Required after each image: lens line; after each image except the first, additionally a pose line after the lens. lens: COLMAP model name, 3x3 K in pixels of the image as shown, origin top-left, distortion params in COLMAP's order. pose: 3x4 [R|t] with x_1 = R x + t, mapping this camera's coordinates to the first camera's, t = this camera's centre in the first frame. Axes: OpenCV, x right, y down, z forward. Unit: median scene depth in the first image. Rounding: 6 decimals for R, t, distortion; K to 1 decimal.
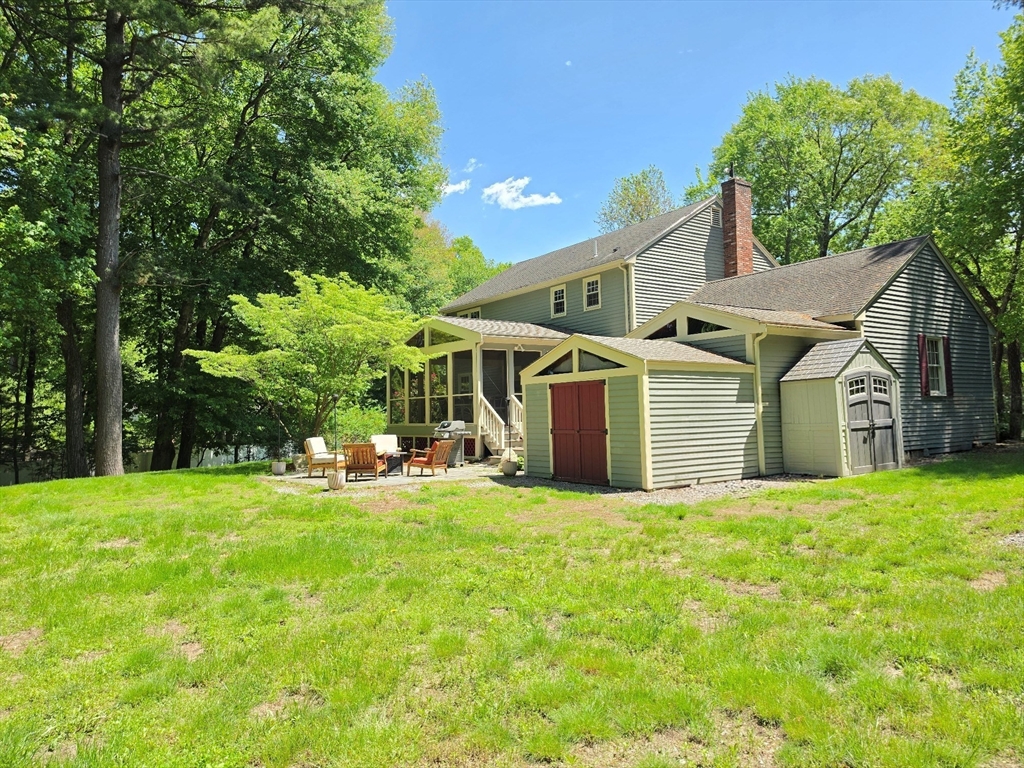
lens RADIAL K [[690.3, 0, 512.0], [0, 690.3, 384.0], [0, 0, 1]] dist [-0.000029, -0.000014]
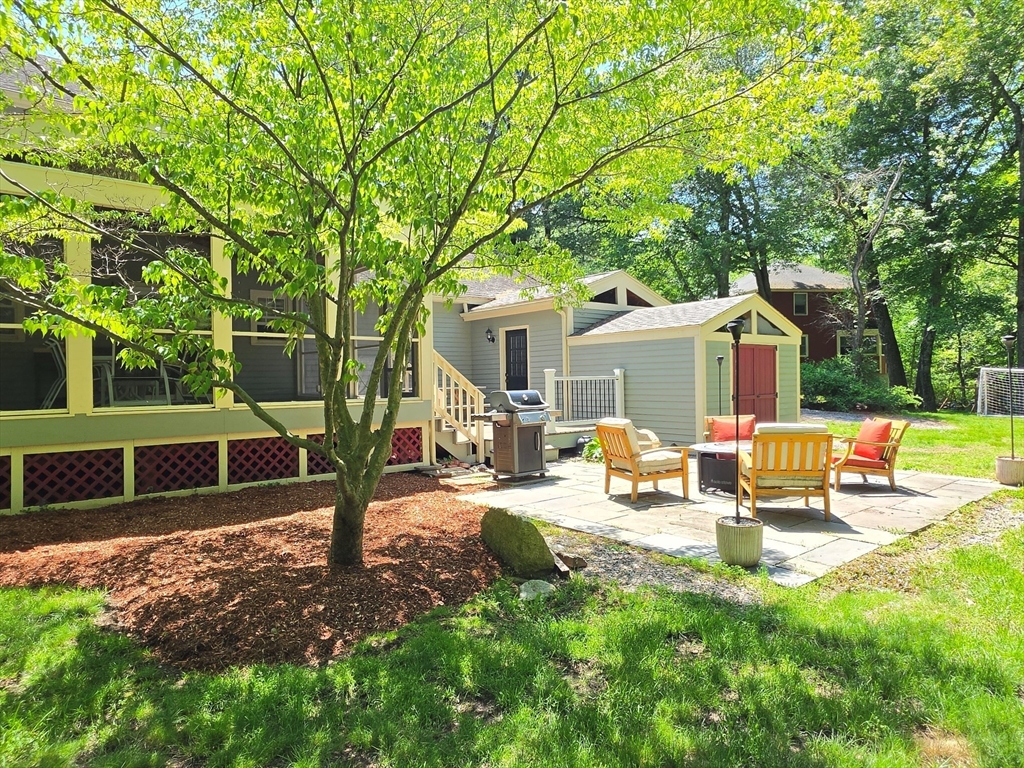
lens RADIAL K [[616.5, 0, 512.0], [0, 616.5, 384.0], [0, 0, 1]] dist [-0.000687, 0.000399]
pose [[-0.082018, 0.019141, 0.996447, -0.700620], [-0.023390, 0.999503, -0.021125, 0.074714], [-0.996356, -0.025040, -0.081530, 1.352938]]
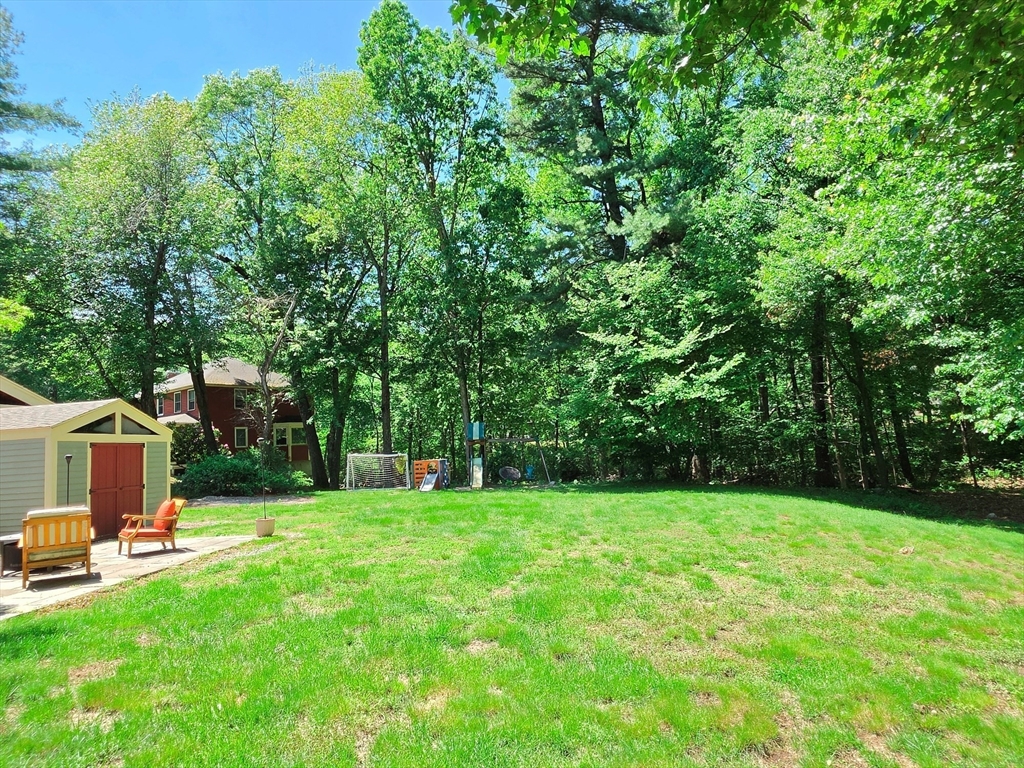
lens RADIAL K [[616.5, 0, 512.0], [0, 616.5, 384.0], [0, 0, 1]] dist [-0.000687, 0.000399]
pose [[-0.764366, 0.138616, 0.629706, -0.973251], [0.053987, 0.986948, -0.151722, 0.083301], [-0.642518, -0.081975, -0.761873, 1.301800]]
